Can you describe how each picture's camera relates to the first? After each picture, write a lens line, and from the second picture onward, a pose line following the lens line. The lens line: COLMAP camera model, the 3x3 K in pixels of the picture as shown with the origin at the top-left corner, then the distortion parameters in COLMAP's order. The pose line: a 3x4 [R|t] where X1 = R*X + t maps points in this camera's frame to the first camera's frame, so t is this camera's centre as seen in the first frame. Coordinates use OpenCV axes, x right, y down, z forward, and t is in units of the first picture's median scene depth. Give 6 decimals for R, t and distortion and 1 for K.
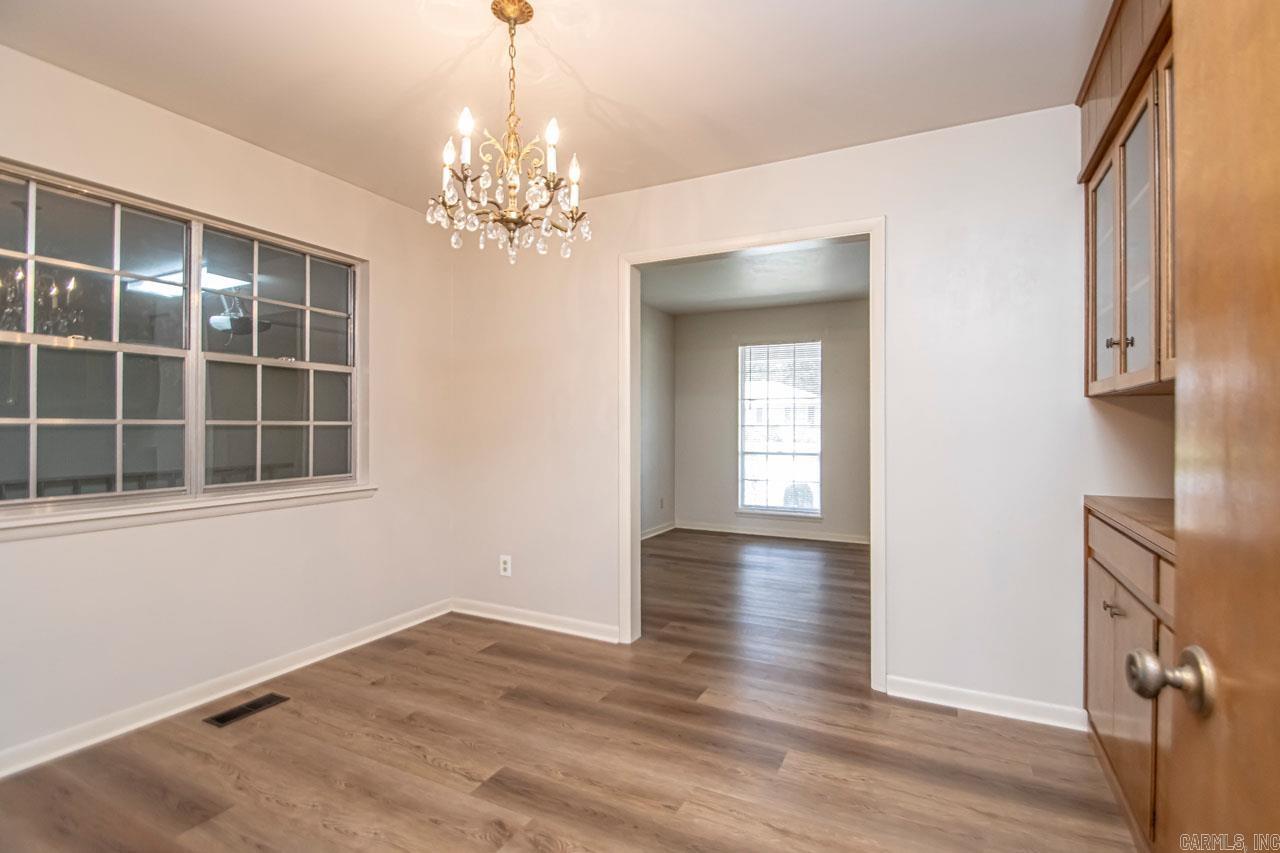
lens RADIAL K [[595.6, 0, 650.3], [0, 595.6, 426.5], [0, 0, 1]] dist [0.023655, -0.022976]
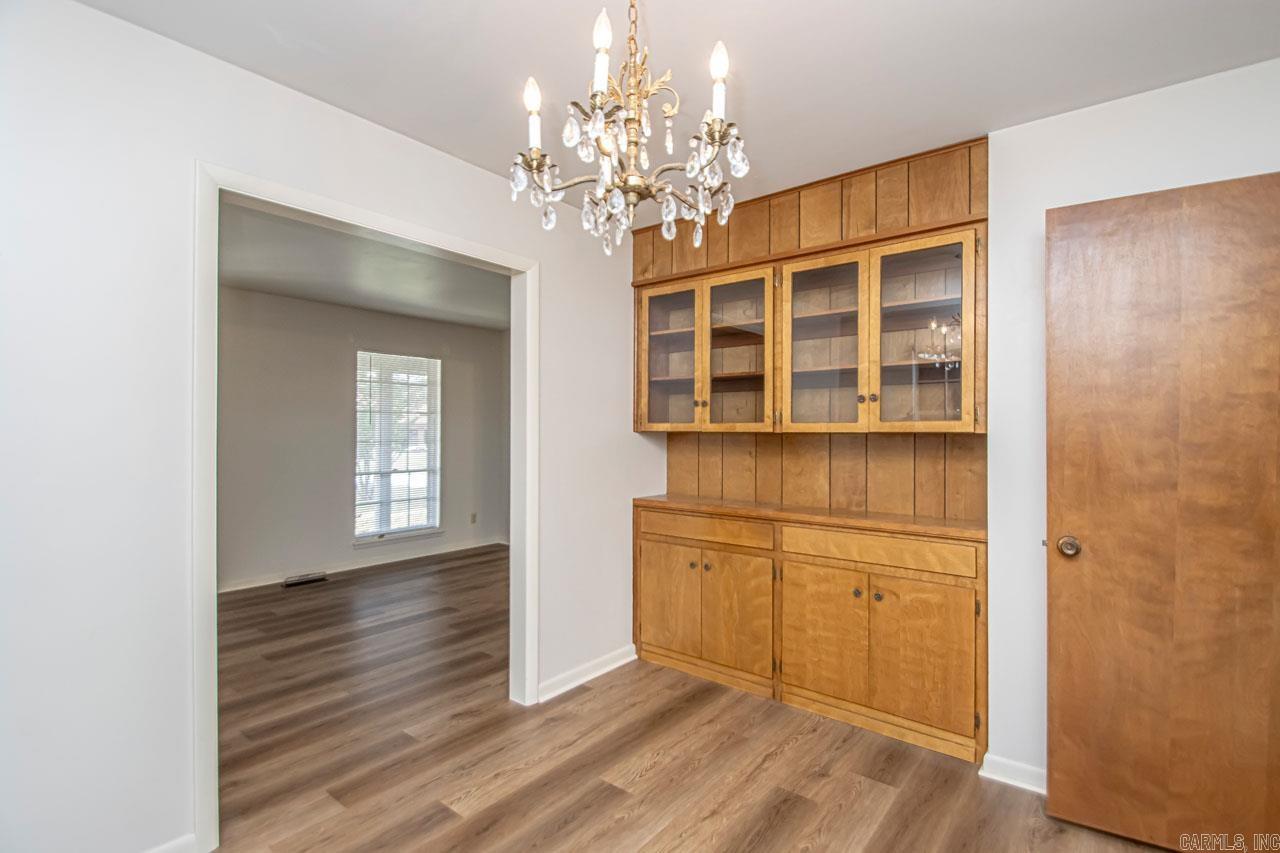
lens RADIAL K [[595.6, 0, 650.3], [0, 595.6, 426.5], [0, 0, 1]] dist [0.023655, -0.022976]
pose [[0.193443, 0.018530, 0.980937, -0.706612], [0.003457, 0.999803, -0.019568, -0.027945], [-0.981106, 0.007176, 0.193340, 0.678120]]
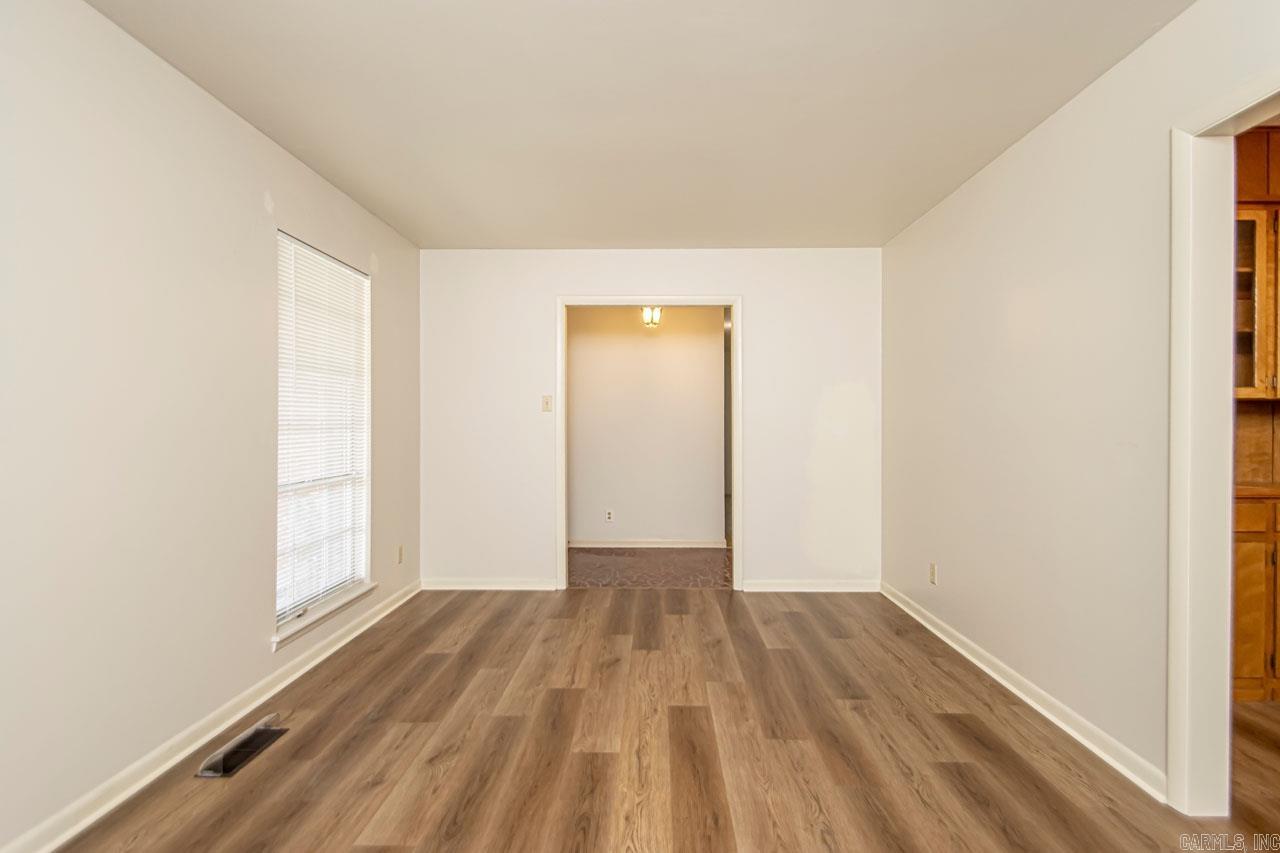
lens RADIAL K [[595.6, 0, 650.3], [0, 595.6, 426.5], [0, 0, 1]] dist [0.023655, -0.022976]
pose [[-0.437894, 0.004922, 0.899013, -0.362446], [0.013736, 0.999905, 0.001217, -0.017856], [-0.898922, 0.012881, -0.437920, 1.330494]]
